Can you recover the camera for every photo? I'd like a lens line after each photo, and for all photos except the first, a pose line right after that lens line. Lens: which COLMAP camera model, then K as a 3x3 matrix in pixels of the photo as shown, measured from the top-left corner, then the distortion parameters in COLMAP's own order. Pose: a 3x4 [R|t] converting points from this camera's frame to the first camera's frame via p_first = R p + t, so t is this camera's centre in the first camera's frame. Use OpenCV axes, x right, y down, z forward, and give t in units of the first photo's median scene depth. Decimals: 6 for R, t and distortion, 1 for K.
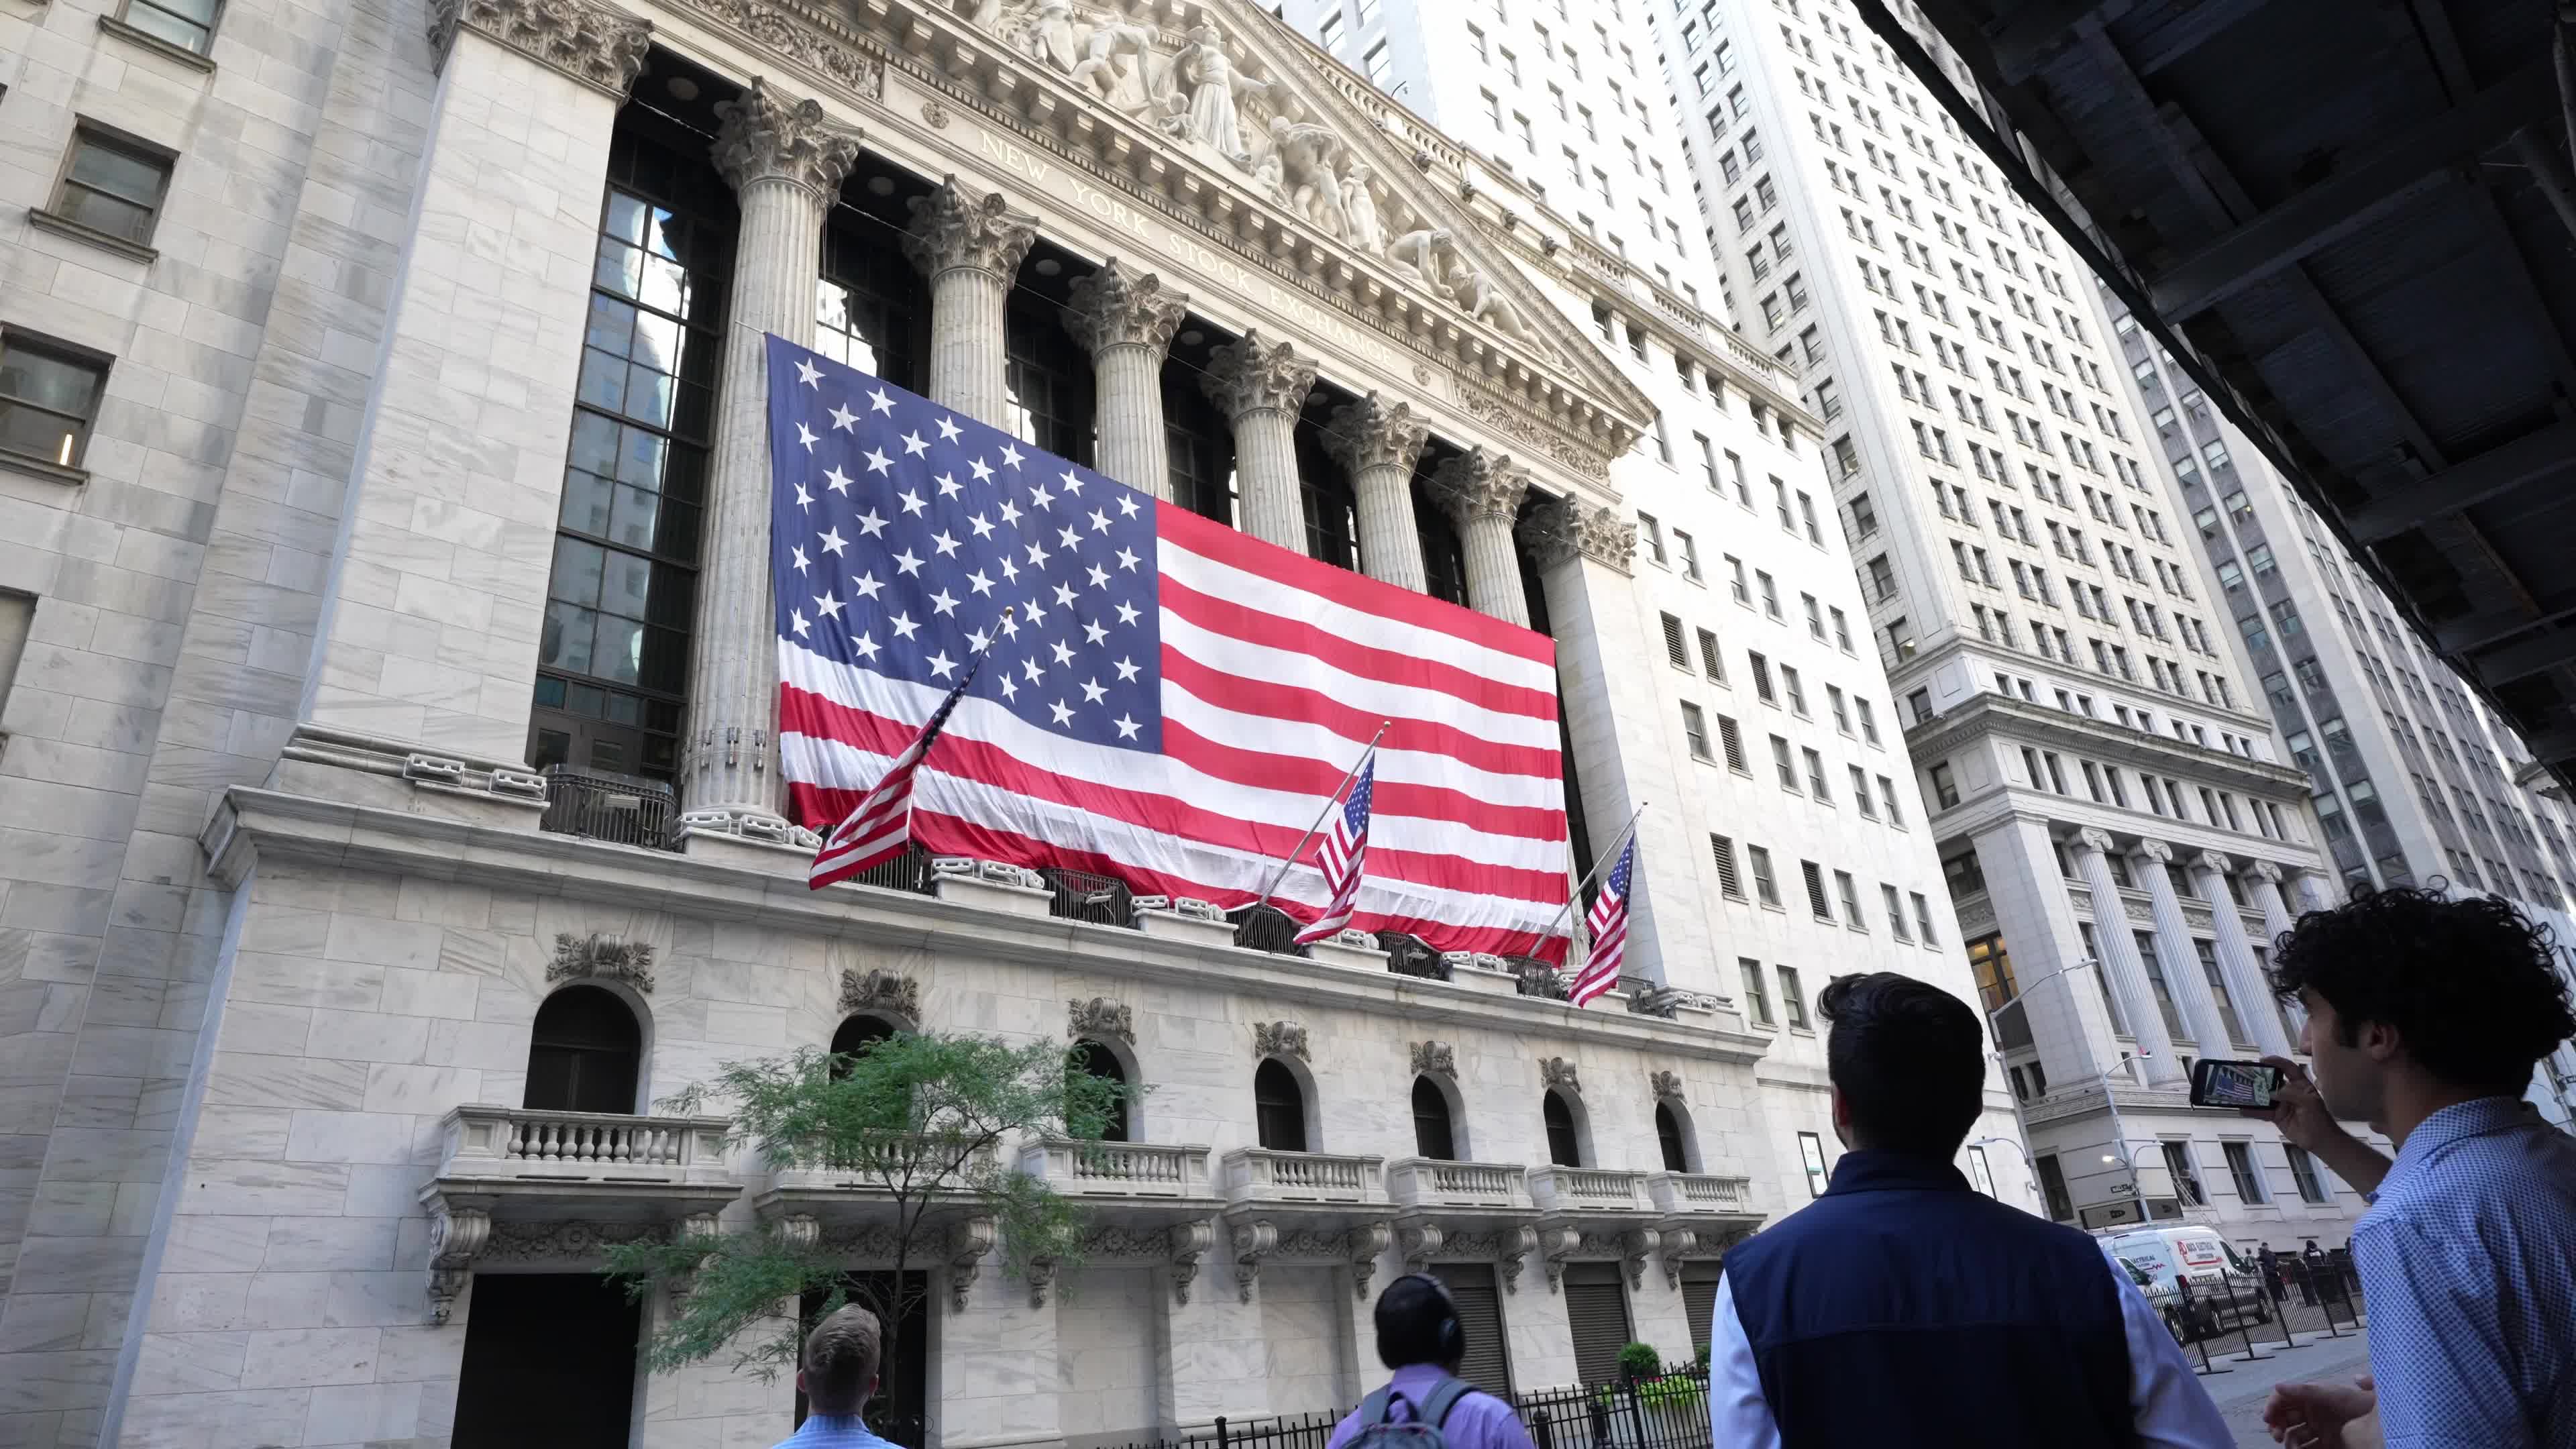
lens RADIAL K [[1483.8, 0, 1294.4], [0, 1483.8, 726.5], [0, 0, 1]] dist [-0.006418, 0.006148]
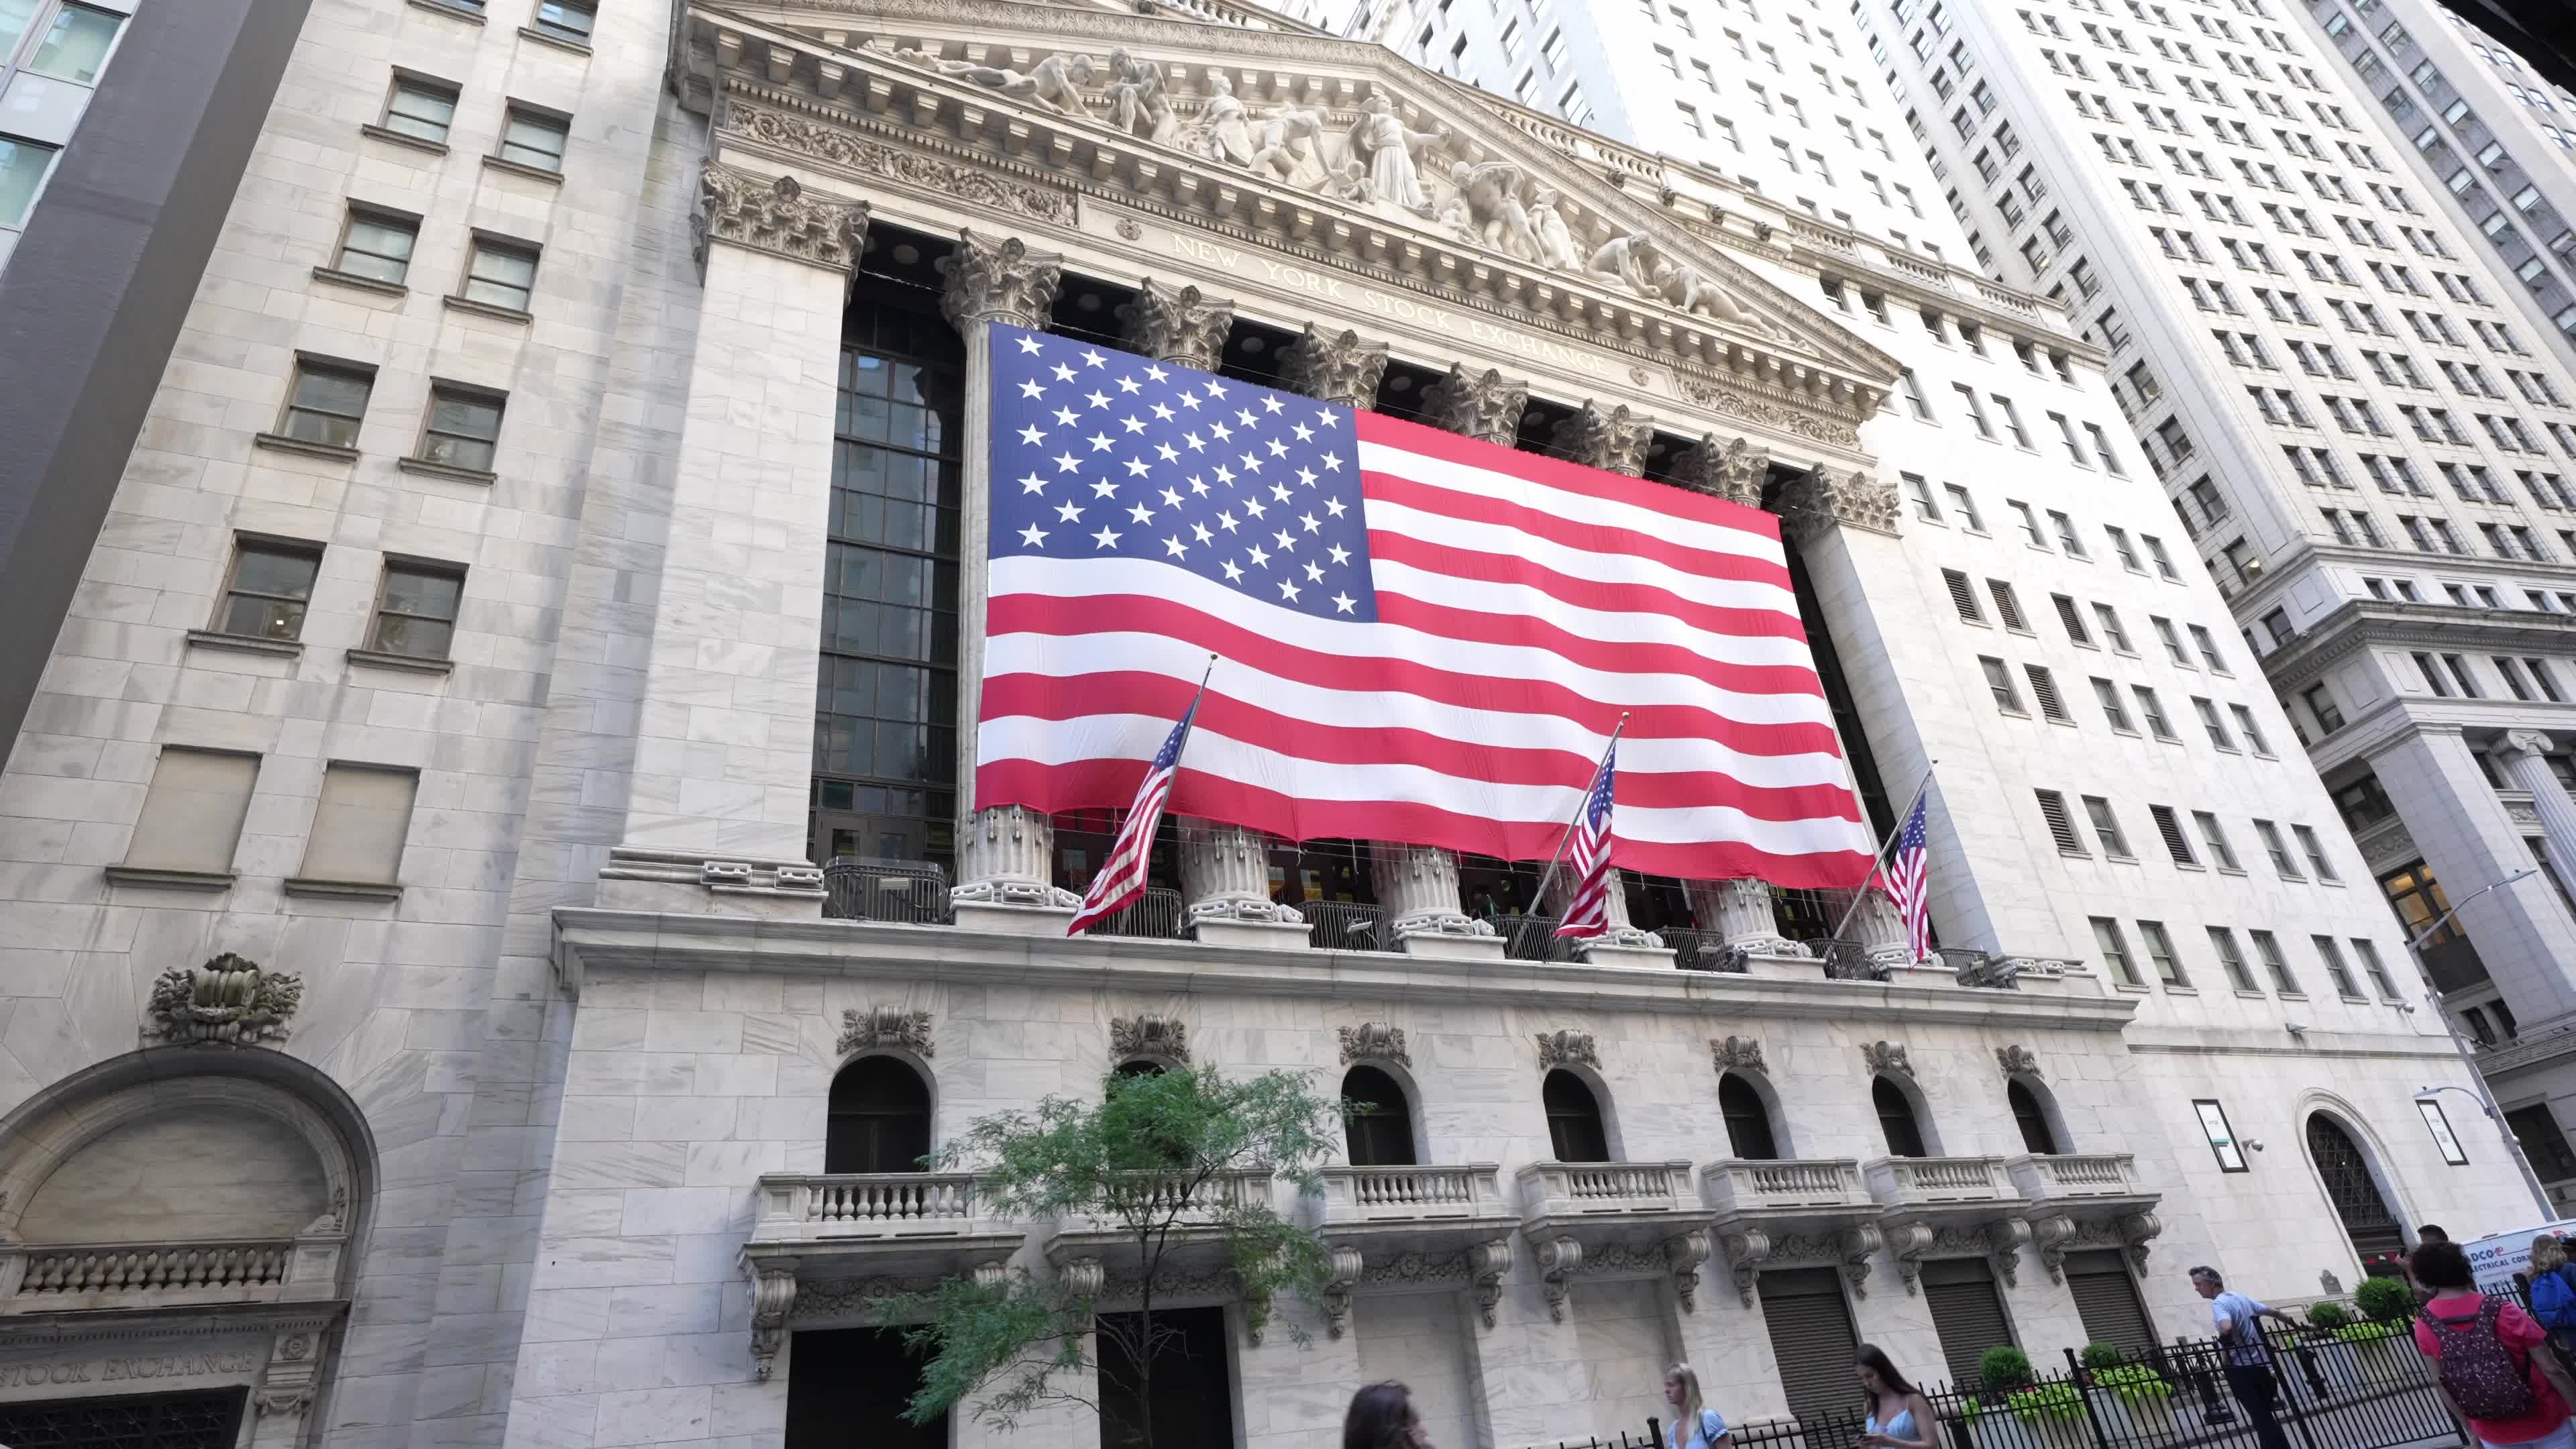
lens RADIAL K [[1376.2, 0, 1293.6], [0, 1376.2, 715.6], [0, 0, 1]] dist [-0.010467, 0.007473]
pose [[0.960542, -0.151495, -0.233258, 0.055881], [0.139967, 0.988000, -0.065306, 0.024043], [0.240352, 0.030080, 0.970220, 0.058724]]
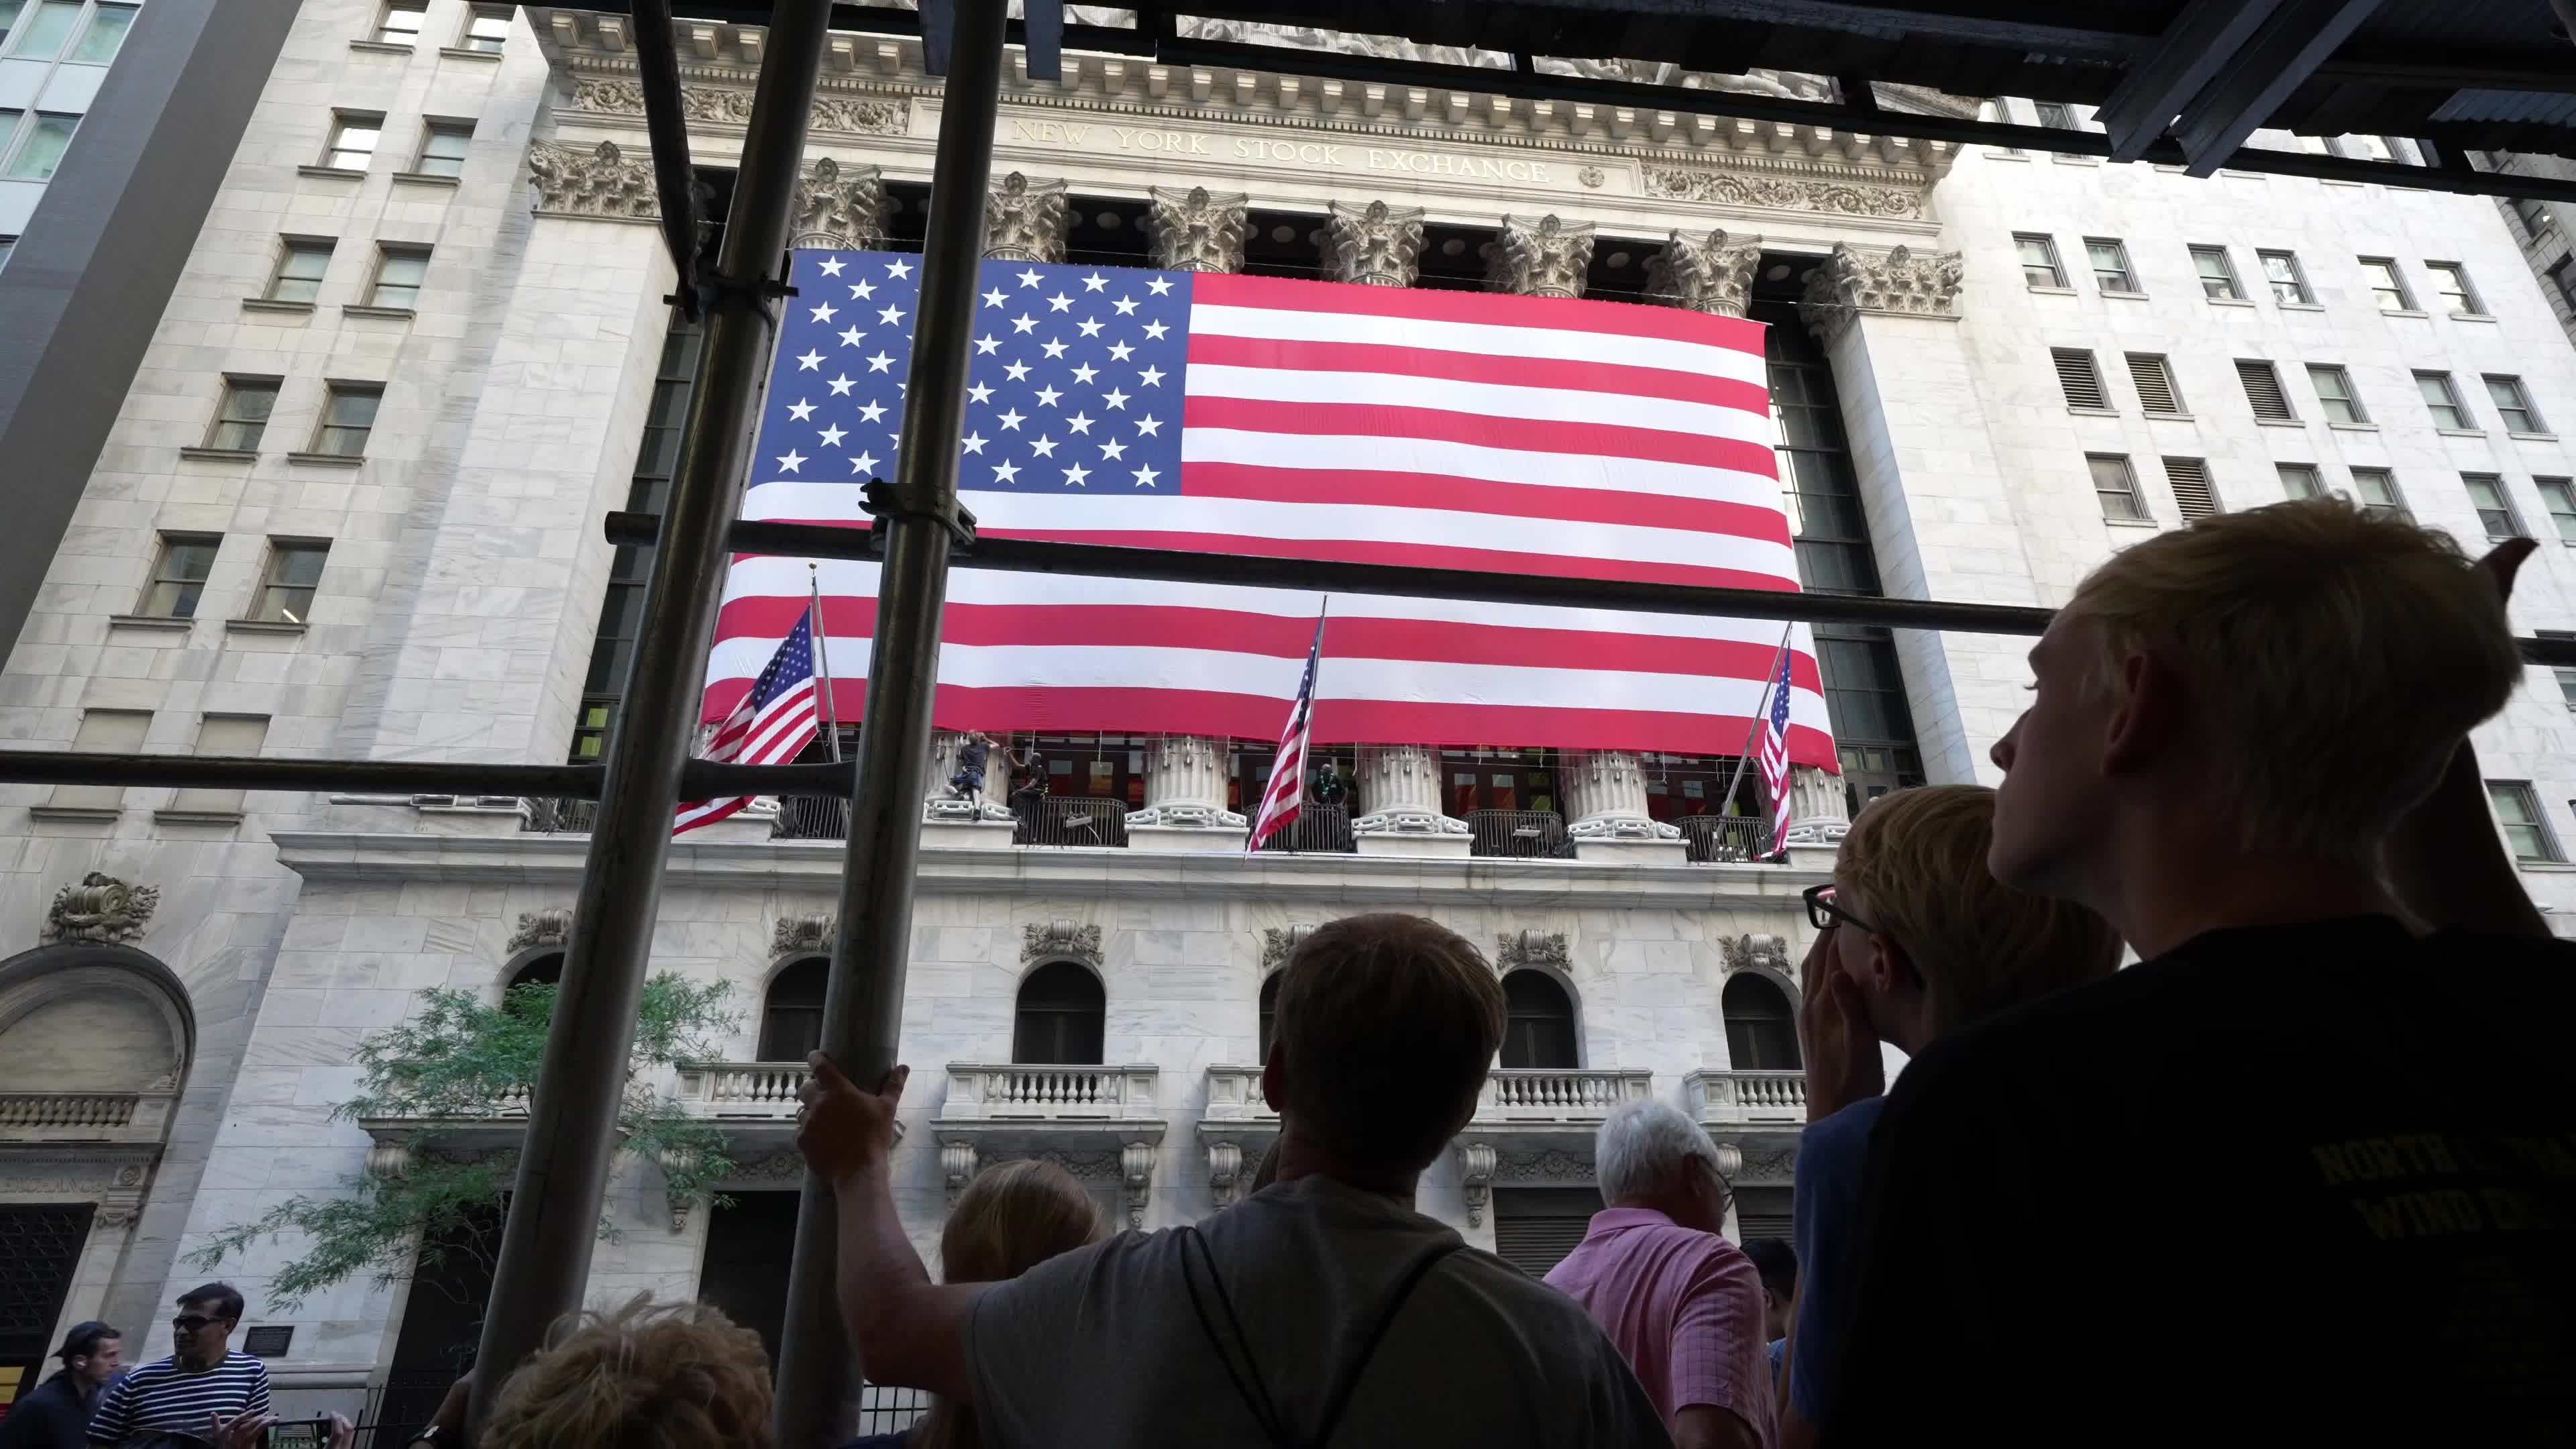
lens RADIAL K [[1334.9, 0, 1284.7], [0, 1334.9, 722.9], [0, 0, 1]] dist [-0.009634, 0.006000]
pose [[0.817444, -0.170627, -0.550156, 0.408192], [0.189768, 0.981572, -0.022462, 0.081978], [0.543850, -0.086041, 0.834760, 0.278652]]
